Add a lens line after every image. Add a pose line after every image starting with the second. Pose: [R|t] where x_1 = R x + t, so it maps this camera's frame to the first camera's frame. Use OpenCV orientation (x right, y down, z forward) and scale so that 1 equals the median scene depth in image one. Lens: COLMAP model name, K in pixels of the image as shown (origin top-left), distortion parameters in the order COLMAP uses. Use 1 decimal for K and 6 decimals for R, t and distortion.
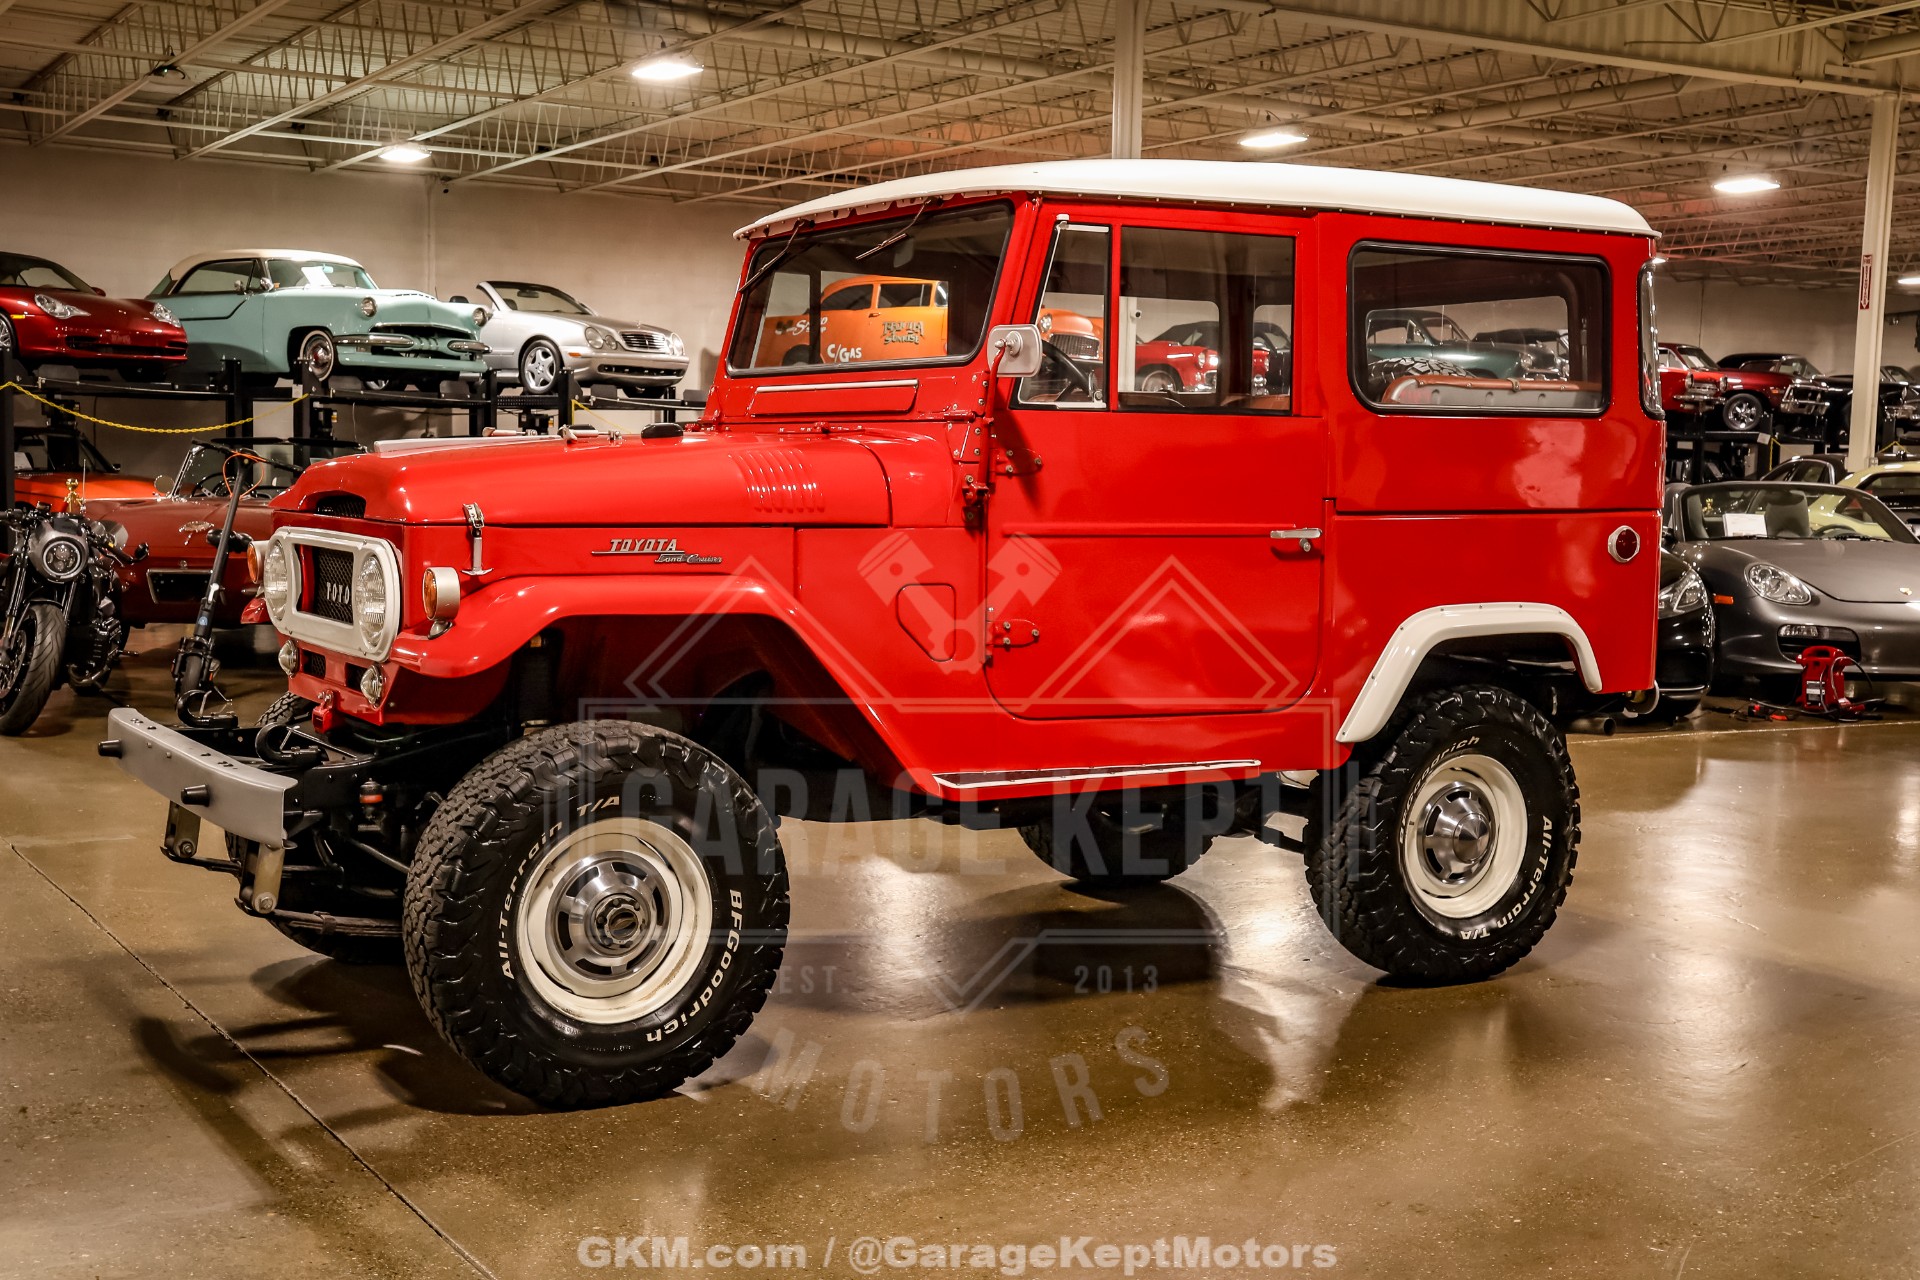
lens RADIAL K [[2360.2, 0, 960.0], [0, 2360.2, 640.0], [0, 0, 1]] dist [-0.000765, 0.018327]
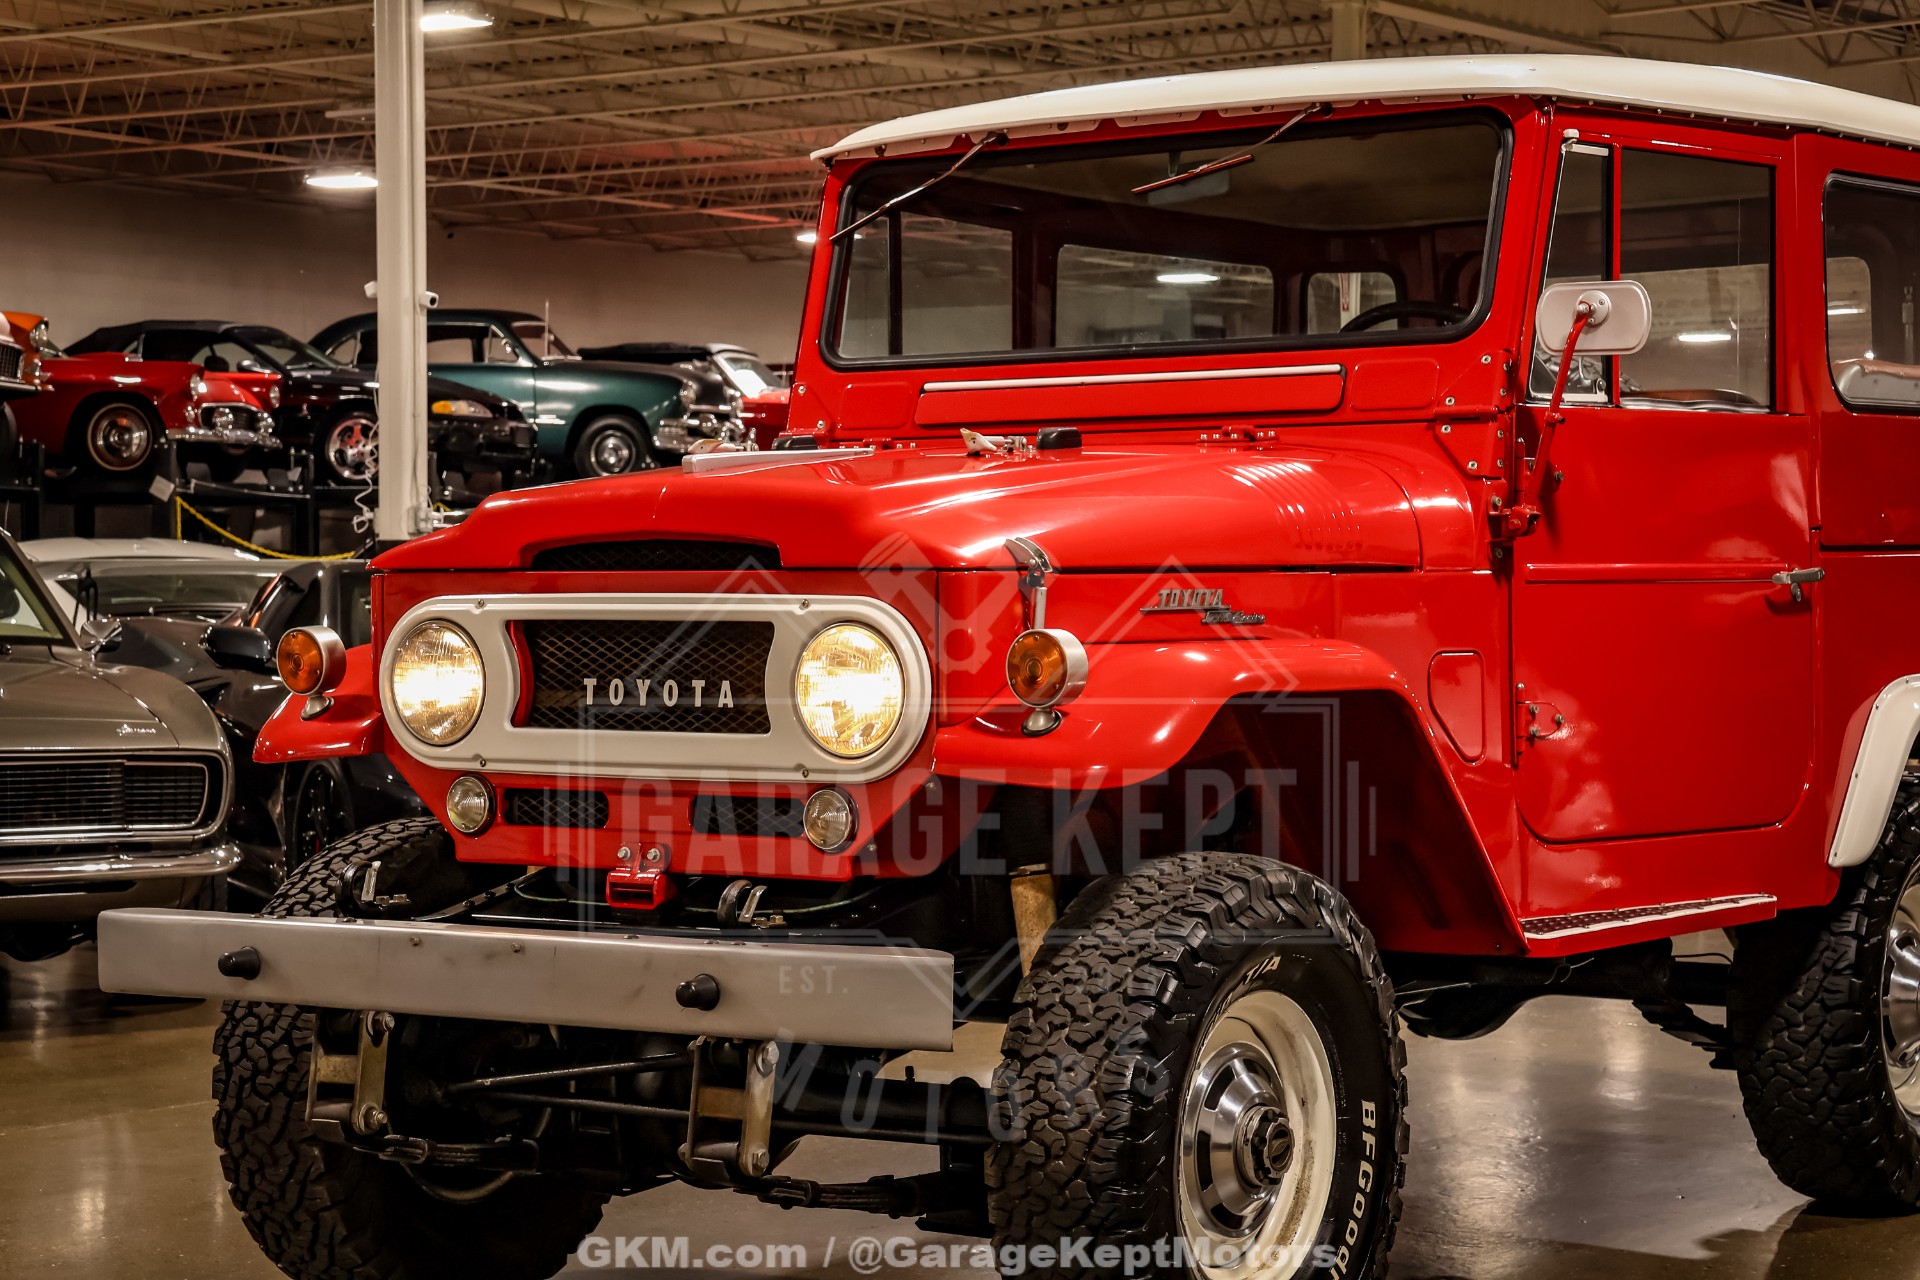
lens RADIAL K [[4013.8, 0, 954.1], [0, 4013.8, 639.4], [0, 0, 1]] dist [0.291334, 0.619171]
pose [[0.916892, -0.025353, 0.398330, -0.596153], [0.049423, 0.997512, -0.050273, 0.024167], [-0.396065, 0.065781, 0.915863, -0.035424]]
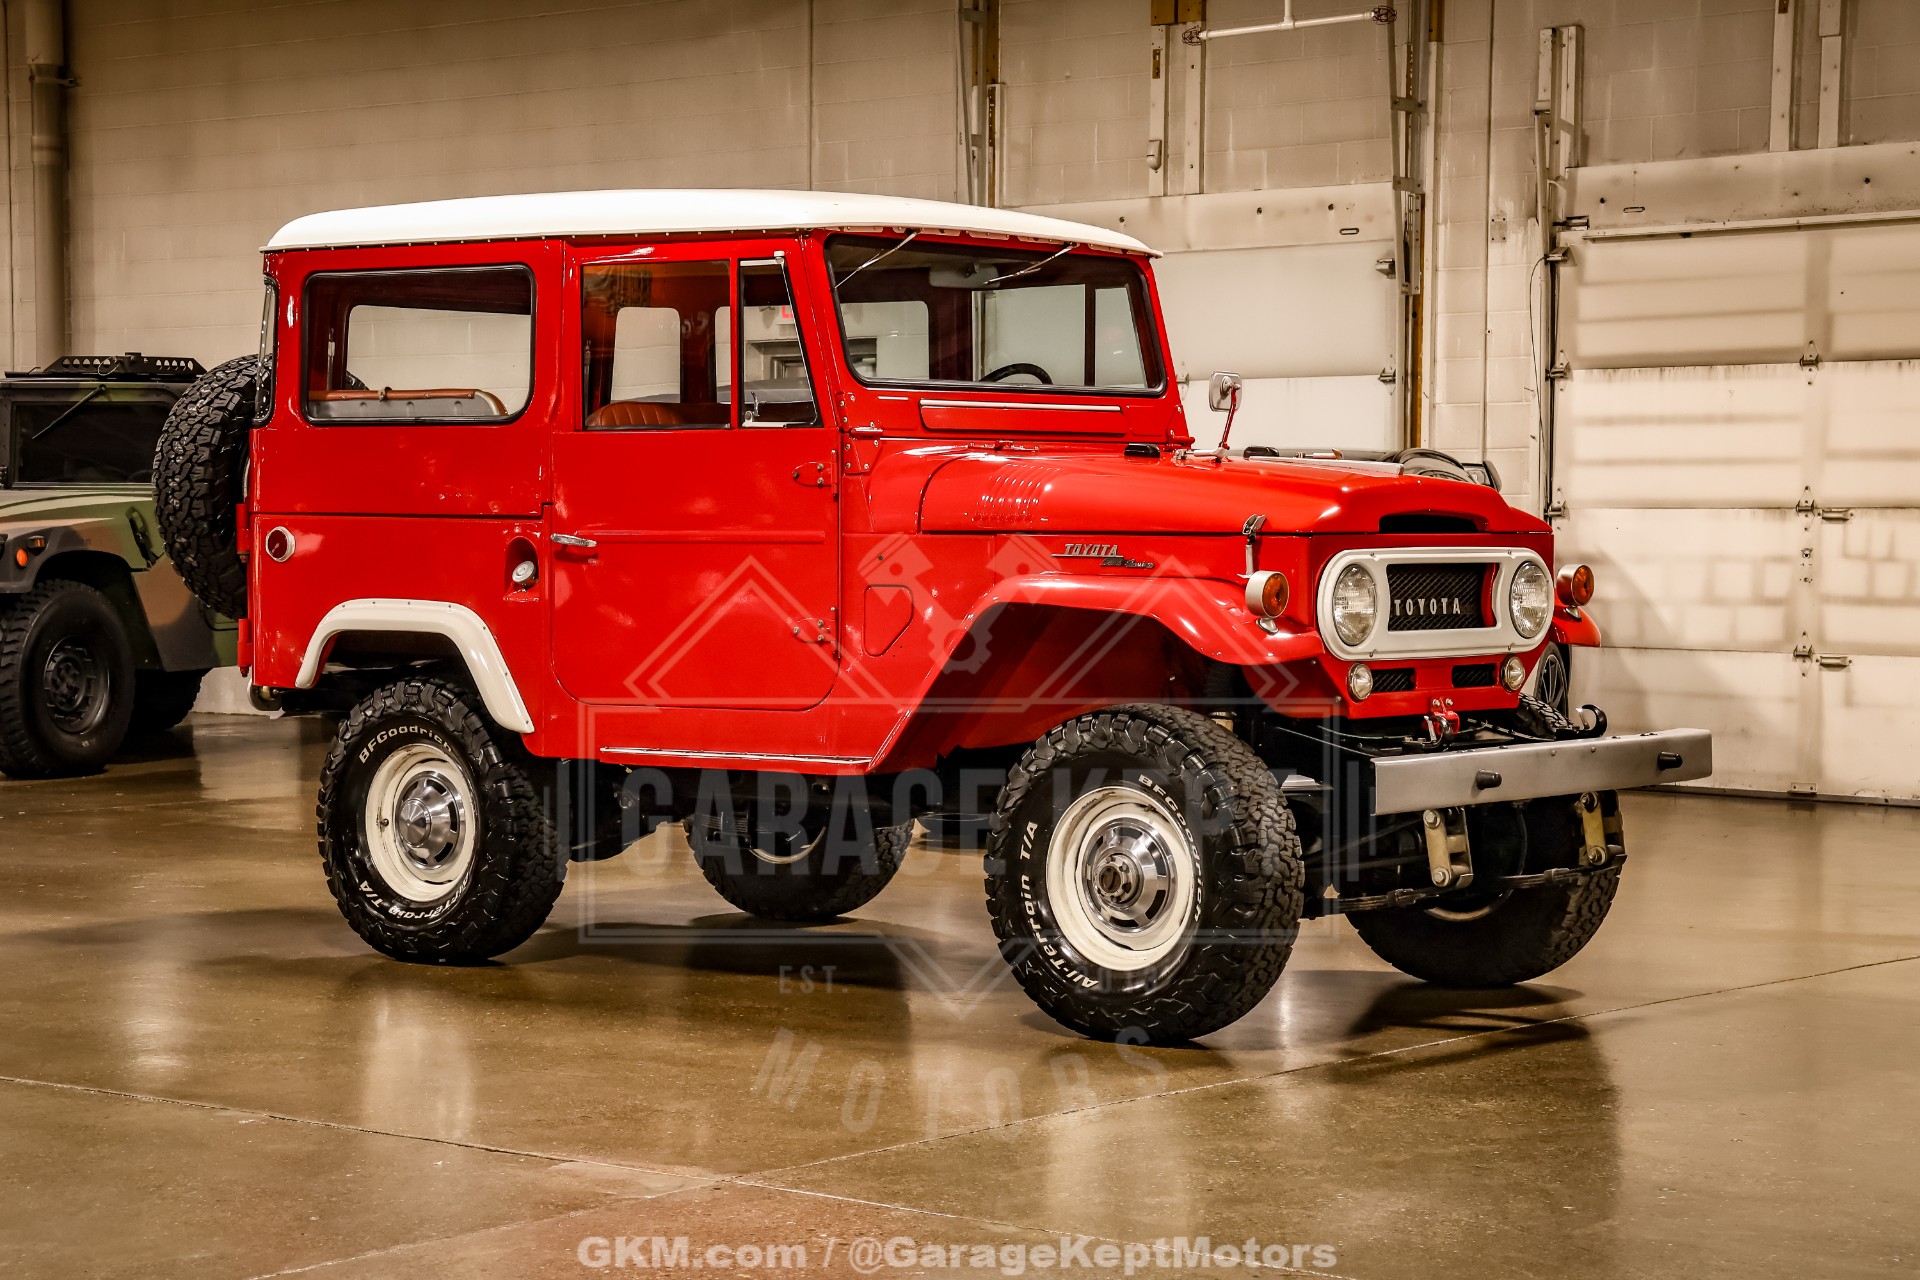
lens RADIAL K [[3986.1, 0, 960.0], [0, 3986.1, 640.0], [0, 0, 1]] dist [0.293433, 0.568756]
pose [[-0.355084, -0.047993, 0.933602, -1.803069], [0.064156, 0.995076, 0.075554, -0.148606], [-0.932630, 0.086724, -0.350257, 1.757747]]
